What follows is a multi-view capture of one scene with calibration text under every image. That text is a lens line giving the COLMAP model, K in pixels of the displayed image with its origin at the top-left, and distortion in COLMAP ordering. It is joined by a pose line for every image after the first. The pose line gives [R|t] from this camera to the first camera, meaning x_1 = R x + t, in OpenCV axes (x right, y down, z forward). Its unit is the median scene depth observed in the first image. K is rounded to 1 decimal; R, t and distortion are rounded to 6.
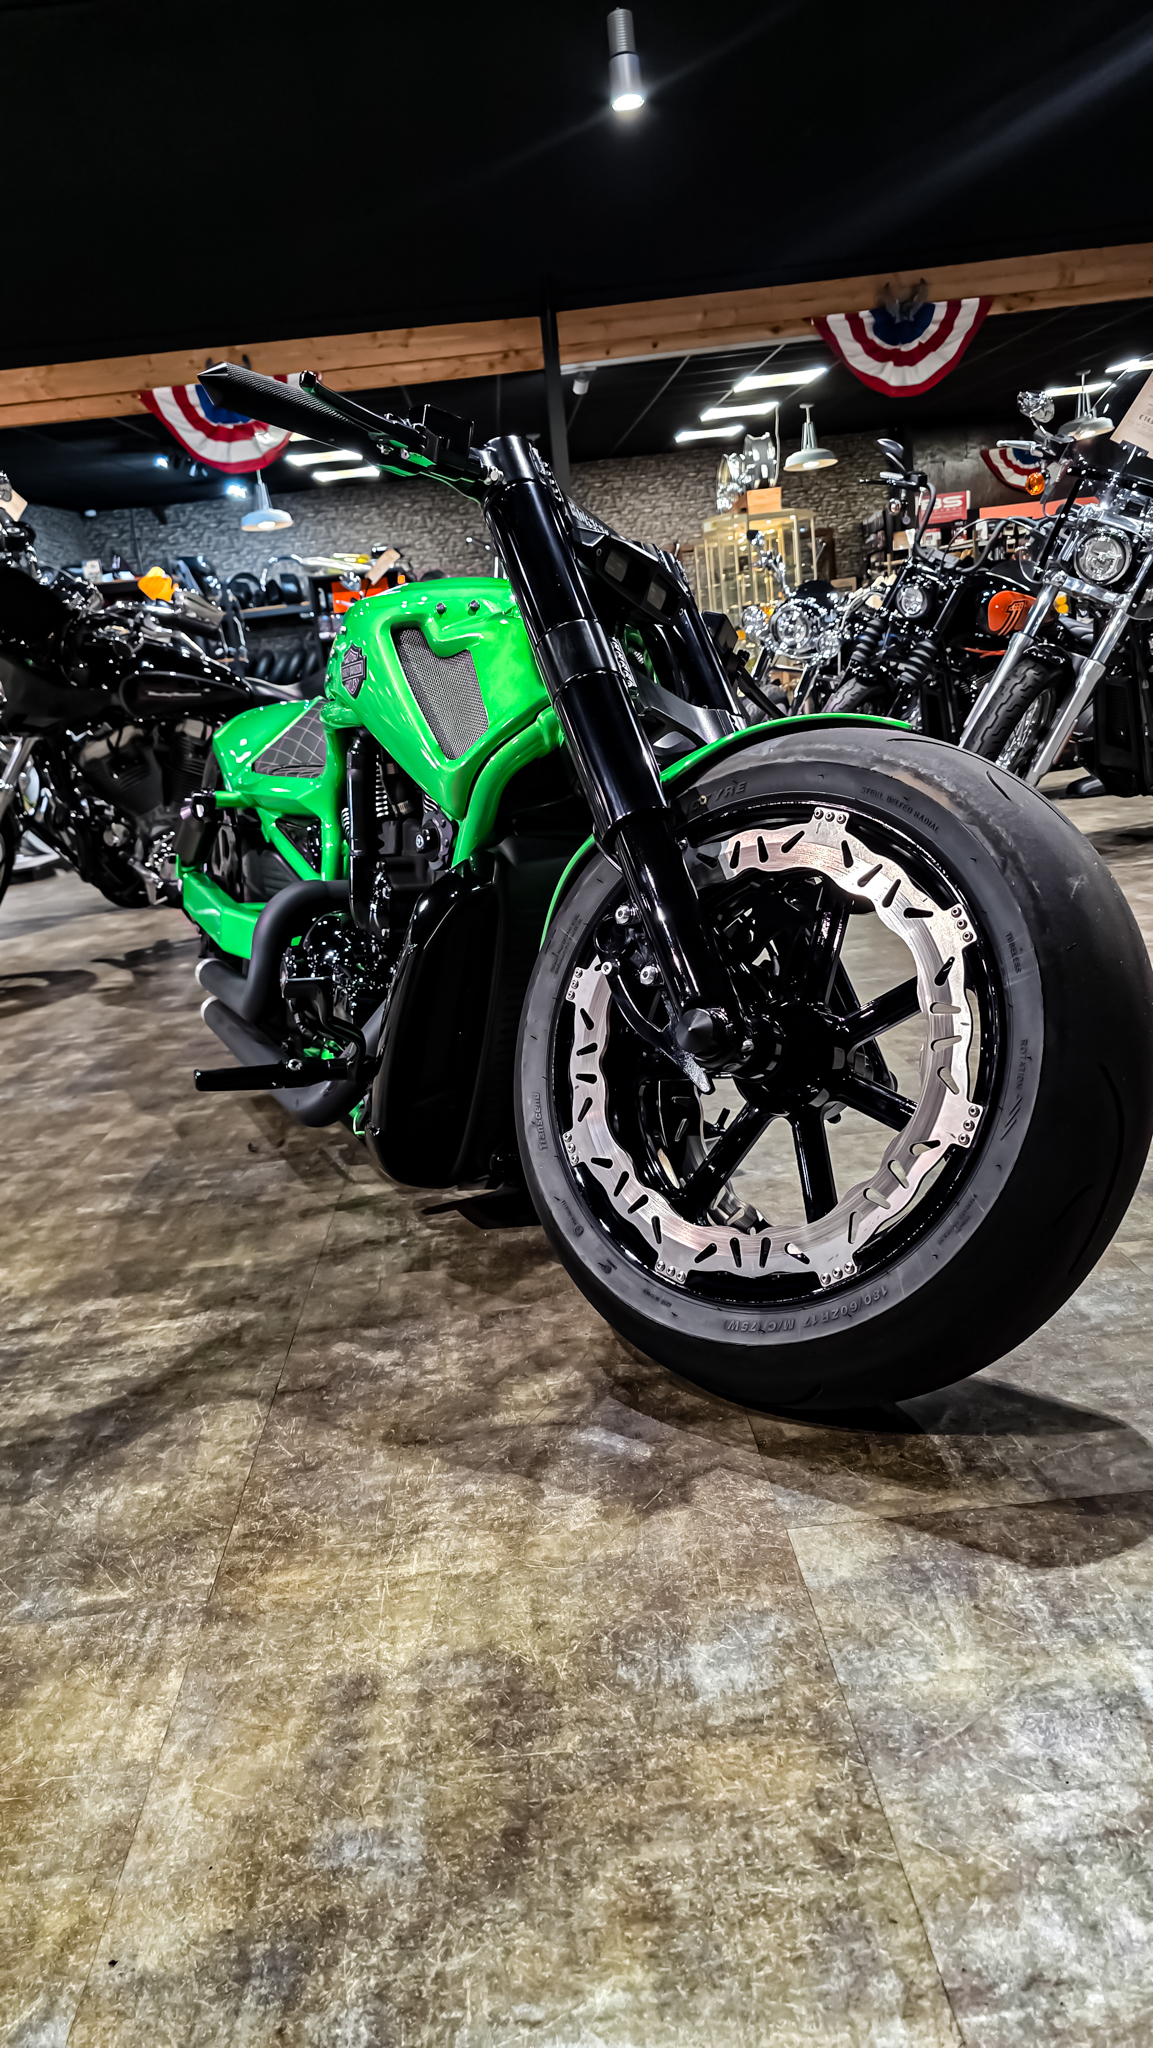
lens RADIAL K [[1361.0, 0, 576.5], [0, 1361.0, 1024.0], [0, 0, 1]] dist [0.037204, -0.002919]
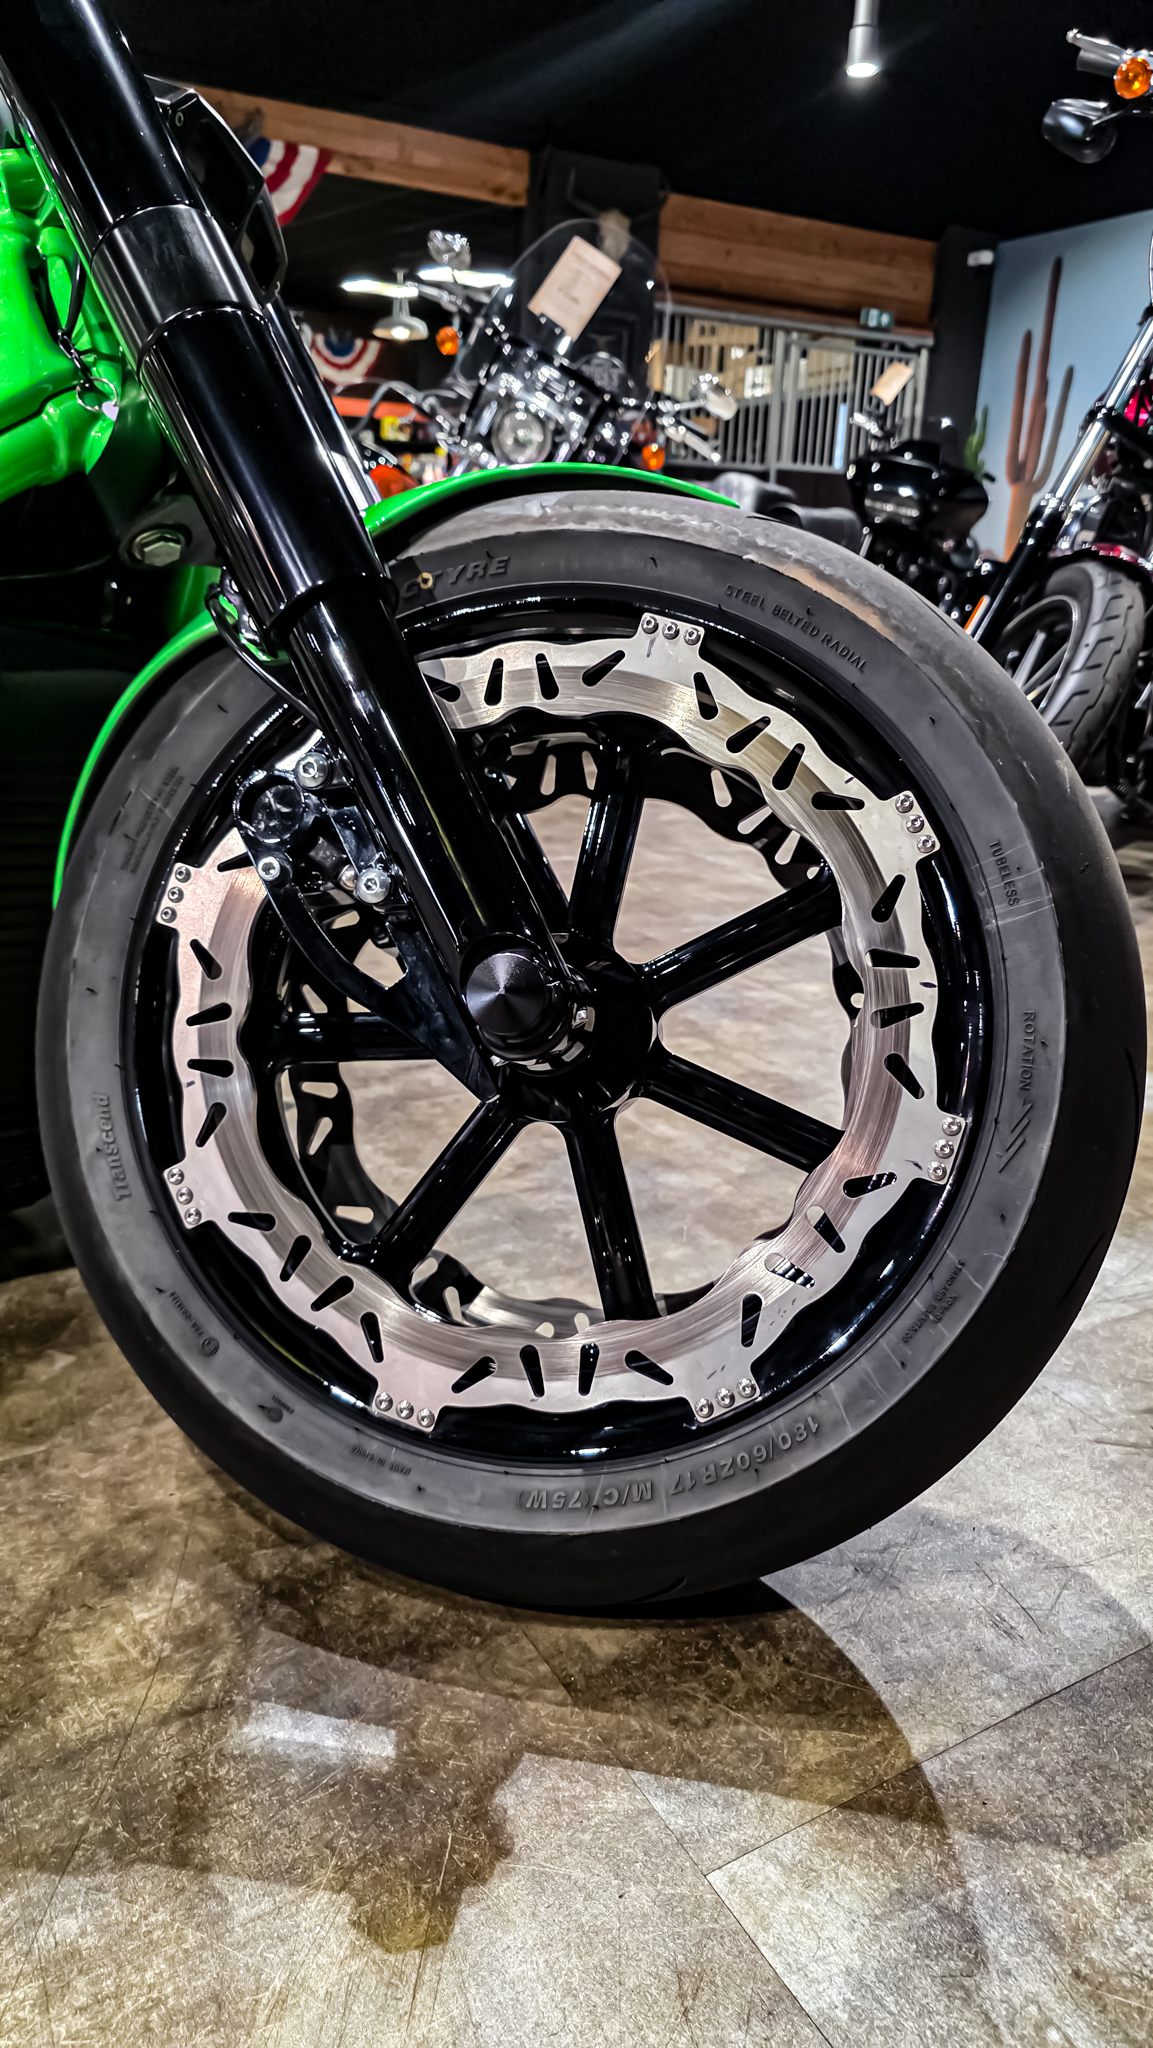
lens RADIAL K [[1382.5, 0, 574.8], [0, 1382.5, 1027.0], [0, 0, 1]] dist [0.012813, -0.004536]
pose [[0.873661, -0.015412, 0.486291, -0.131611], [-0.018730, 0.997692, 0.065269, -0.015284], [-0.486175, -0.066131, 0.871356, 0.424408]]
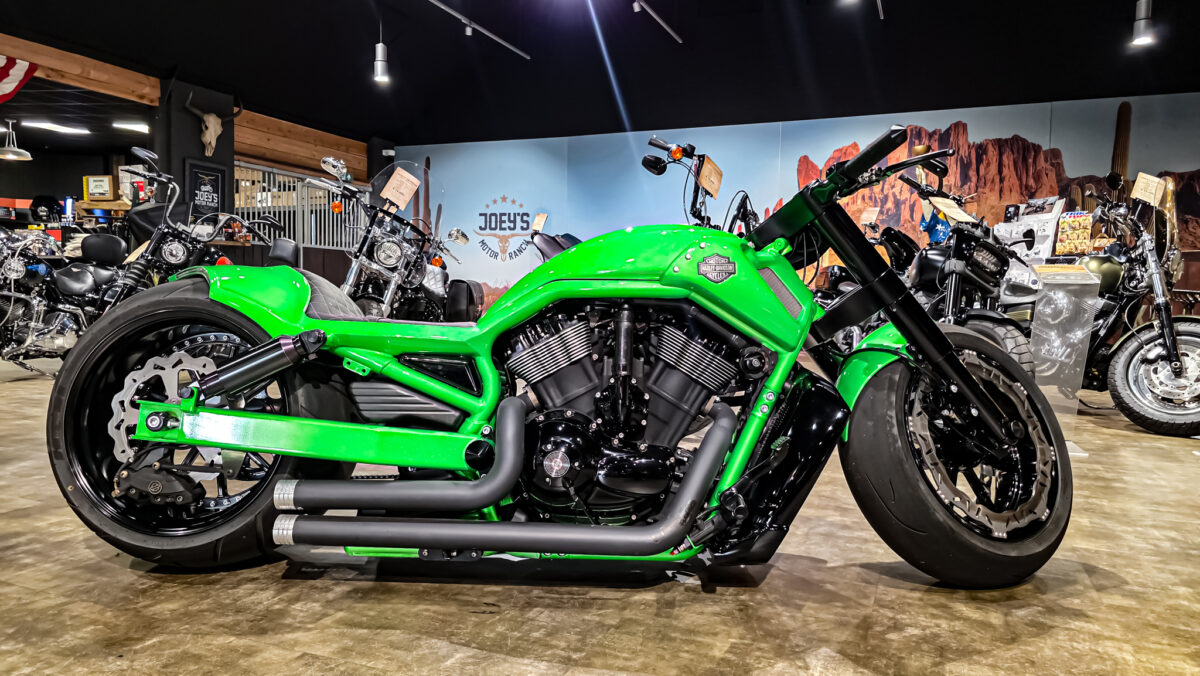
lens RADIAL K [[795.9, 0, 619.9], [0, 795.9, 307.2], [0, 0, 1]] dist [0.023901, -0.001642]
pose [[0.415065, 0.108146, 0.903341, -1.385790], [0.148508, 0.971539, -0.184546, -0.042908], [-0.897589, 0.210752, 0.387191, 0.872261]]
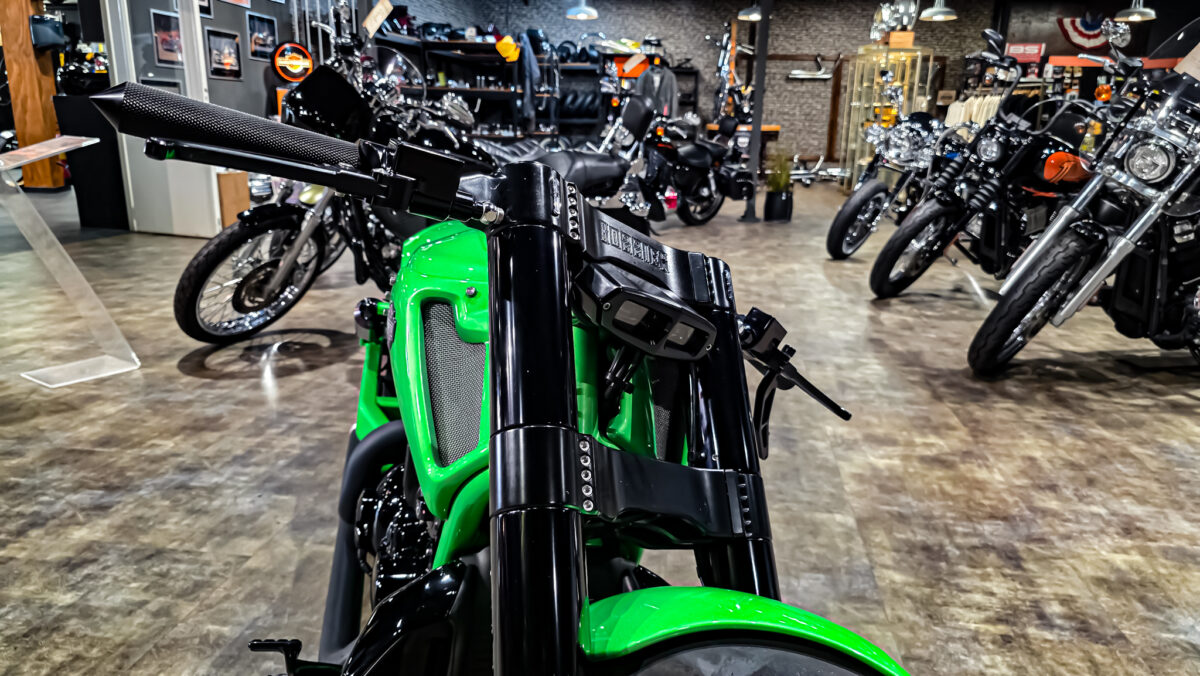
lens RADIAL K [[810.1, 0, 609.7], [0, 810.1, 338.2], [0, 0, 1]] dist [0.012813, -0.004536]
pose [[0.973653, 0.175764, -0.145280, 0.101768], [-0.171123, 0.984269, 0.043947, -0.367670], [0.150719, -0.017928, 0.988414, 0.517018]]
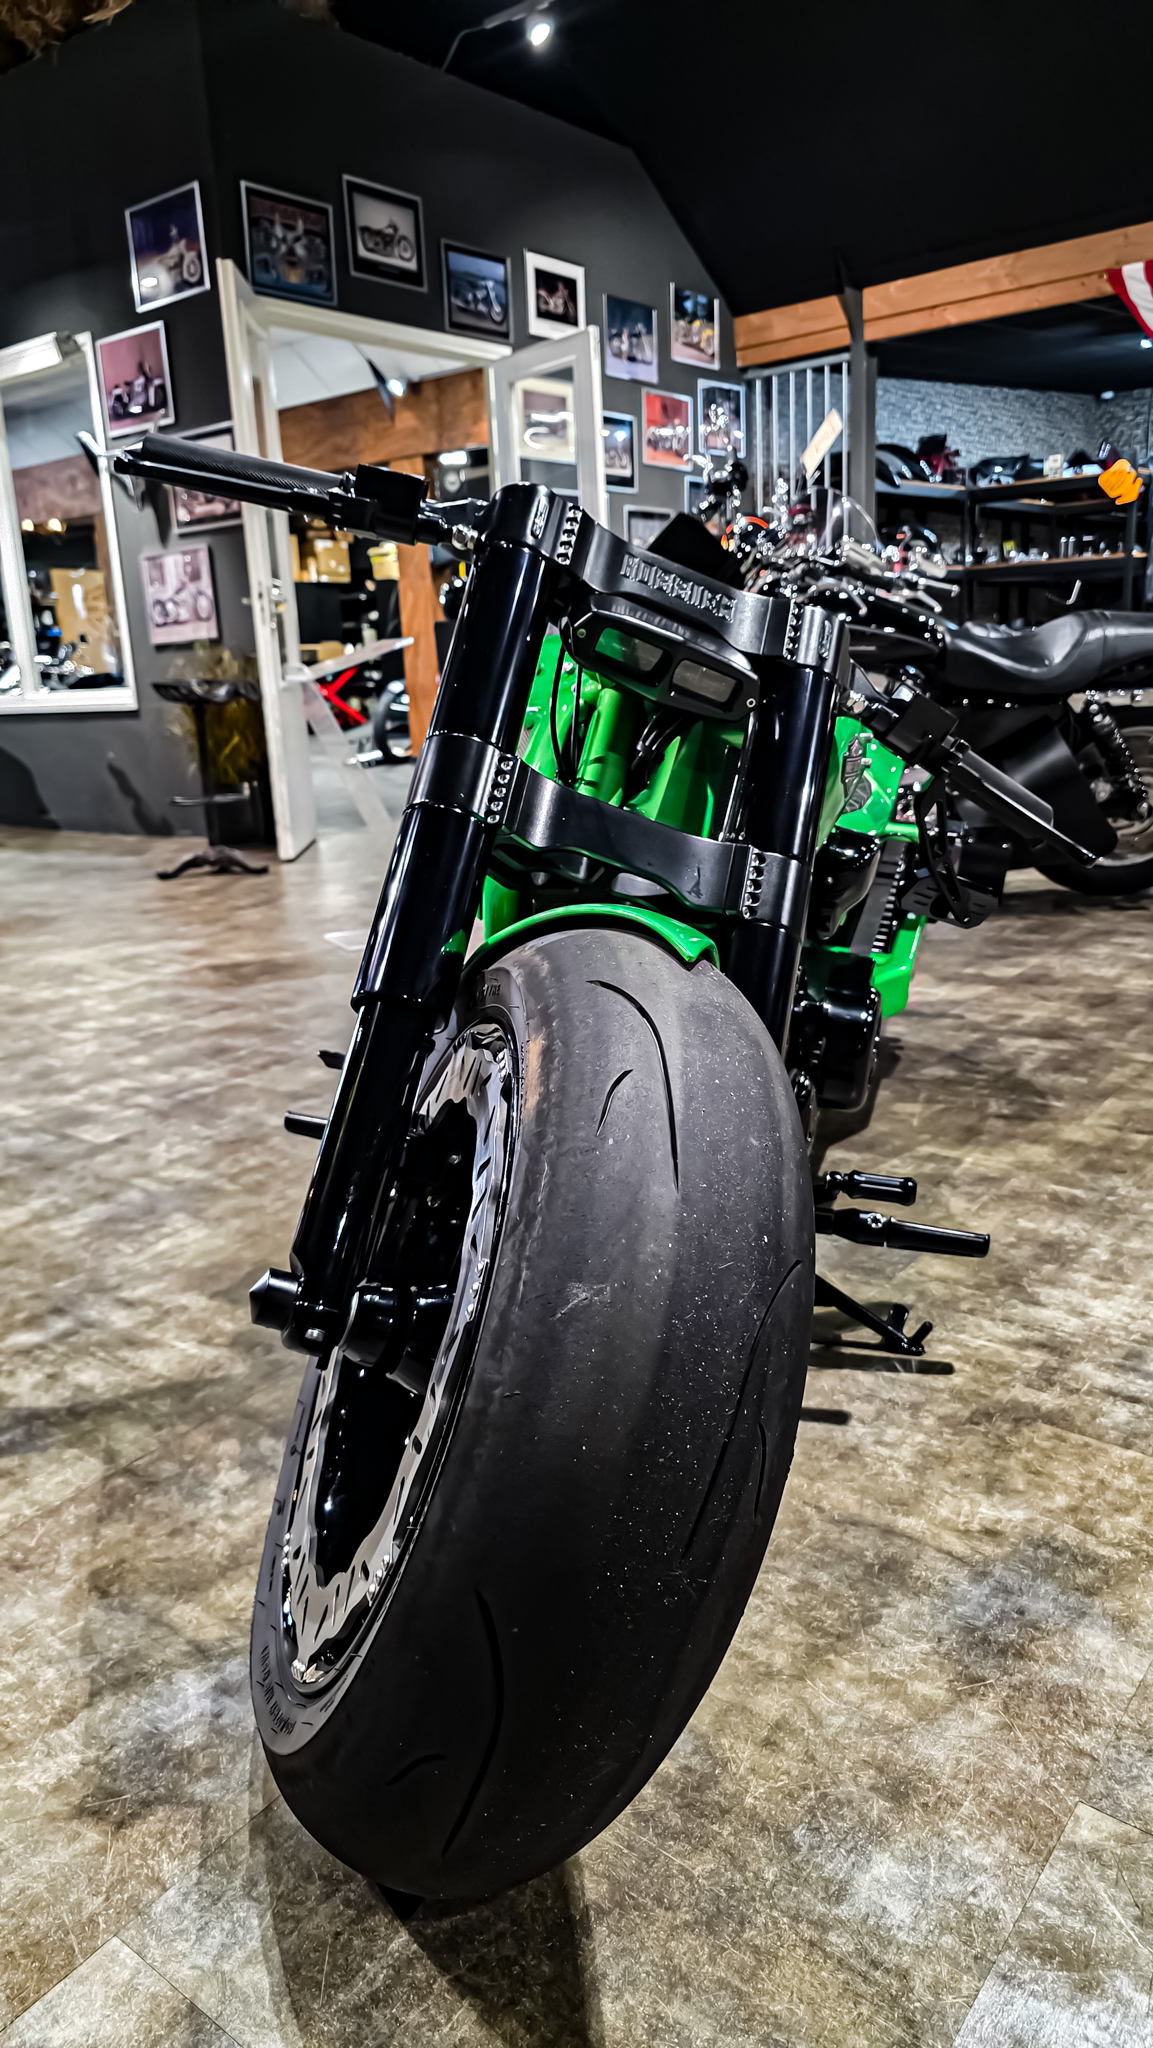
lens RADIAL K [[1382.5, 0, 574.8], [0, 1382.5, 1027.0], [0, 0, 1]] dist [0.012813, -0.004536]
pose [[0.756865, 0.229970, -0.611776, 0.578648], [-0.180404, 0.973195, 0.142641, -0.252990], [0.628180, 0.002407, 0.778064, 0.410469]]
